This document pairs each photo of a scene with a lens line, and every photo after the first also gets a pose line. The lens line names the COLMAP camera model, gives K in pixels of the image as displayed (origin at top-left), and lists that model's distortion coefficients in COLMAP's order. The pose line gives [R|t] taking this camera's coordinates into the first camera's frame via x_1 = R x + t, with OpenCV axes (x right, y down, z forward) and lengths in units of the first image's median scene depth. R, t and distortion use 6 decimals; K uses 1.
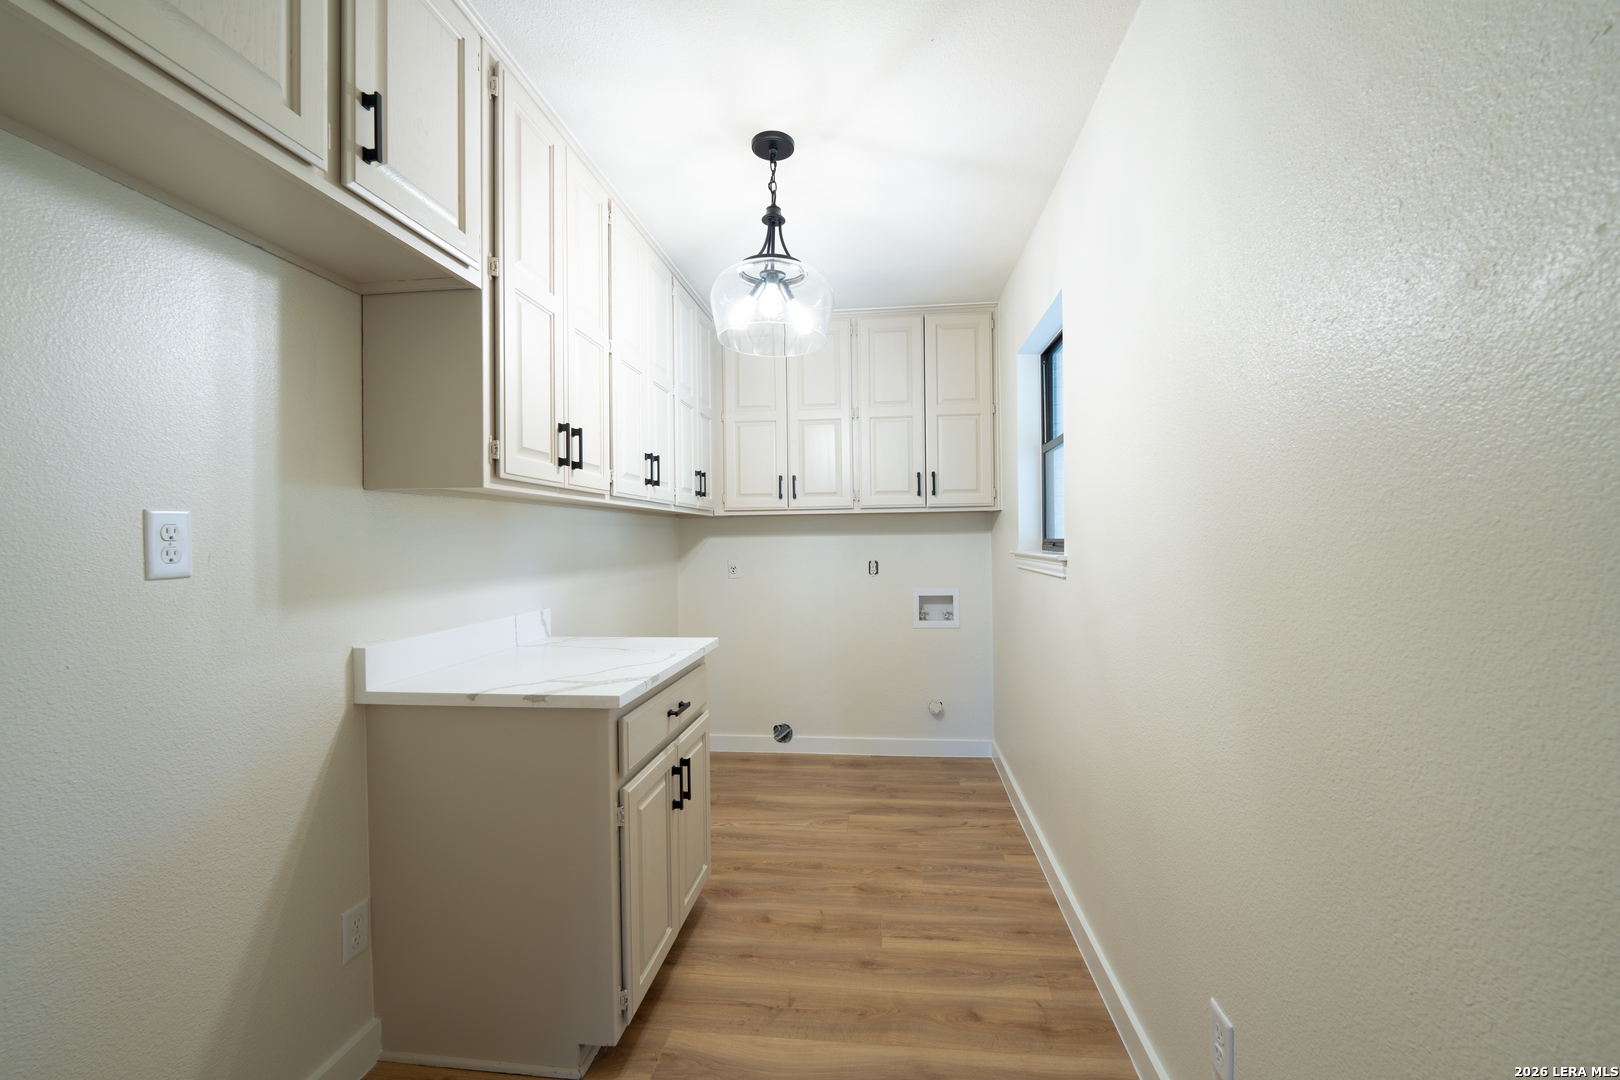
lens RADIAL K [[656.6, 0, 813.5], [0, 656.6, 532.6], [0, 0, 1]] dist [-0.018576, -0.000262]
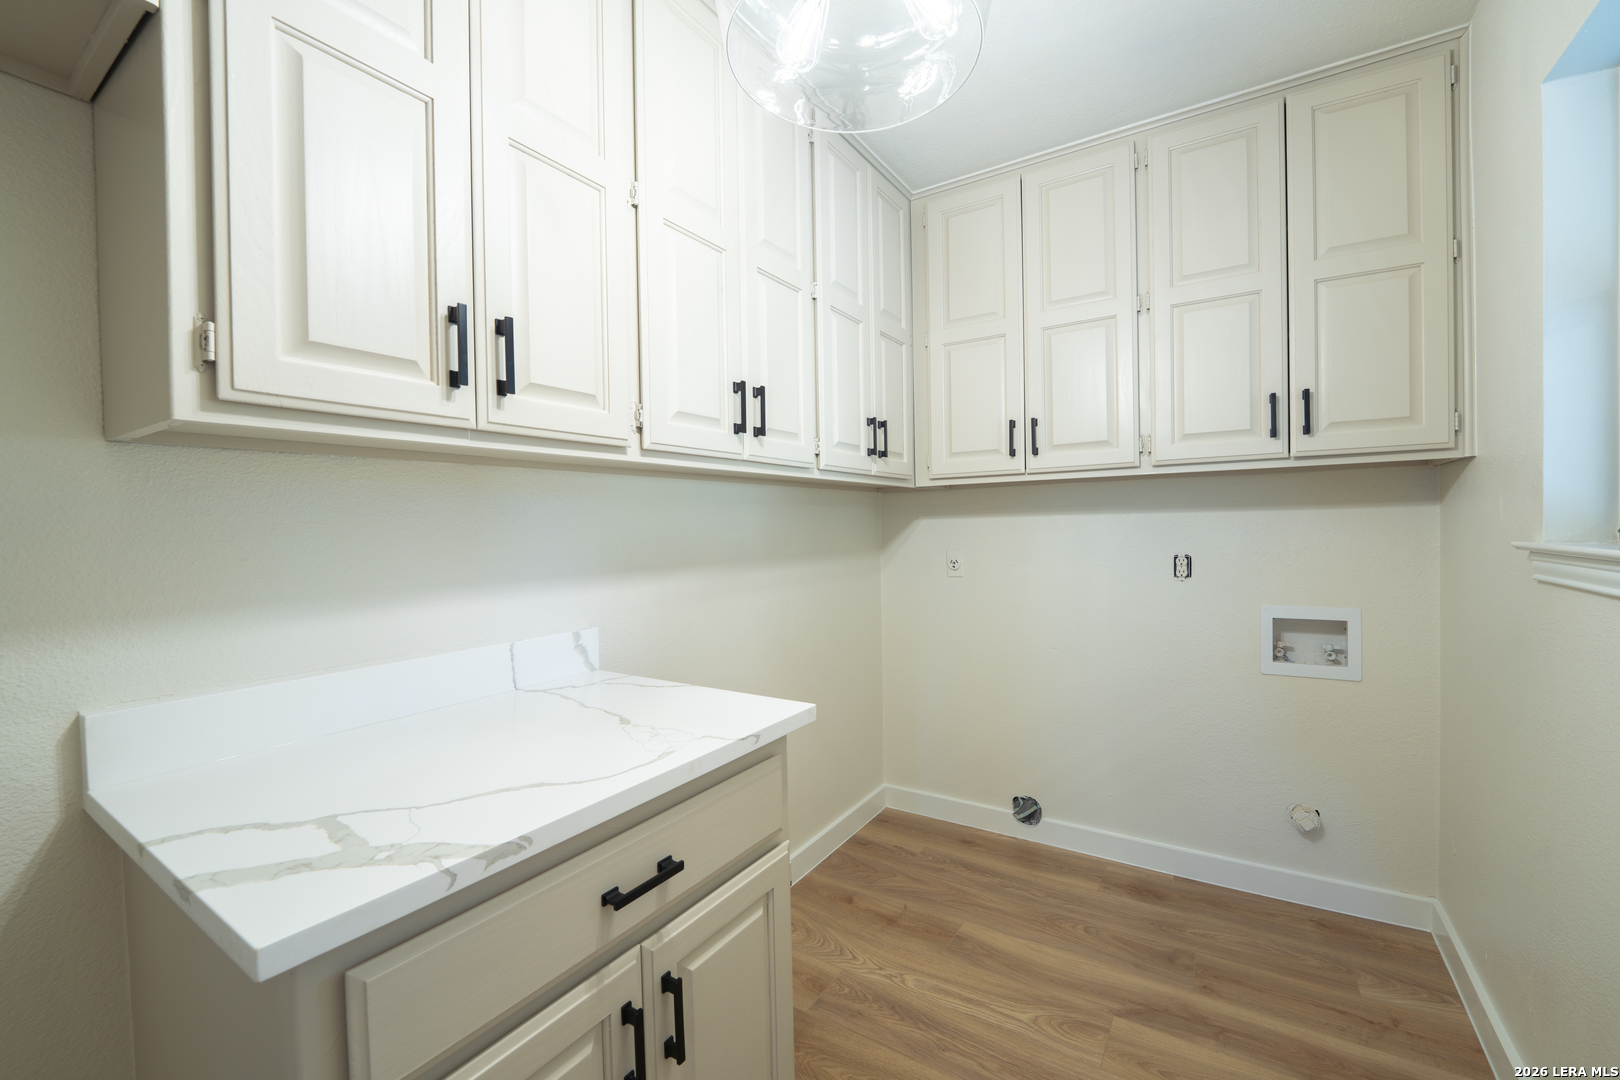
lens RADIAL K [[656.6, 0, 807.6], [0, 656.6, 540.0], [0, 0, 1]] dist [-0.018576, -0.000262]
pose [[0.892990, 0.001595, -0.450074, 0.060536], [0.014347, 0.999385, 0.032007, 0.005912], [0.449849, -0.035039, 0.892417, 0.356928]]
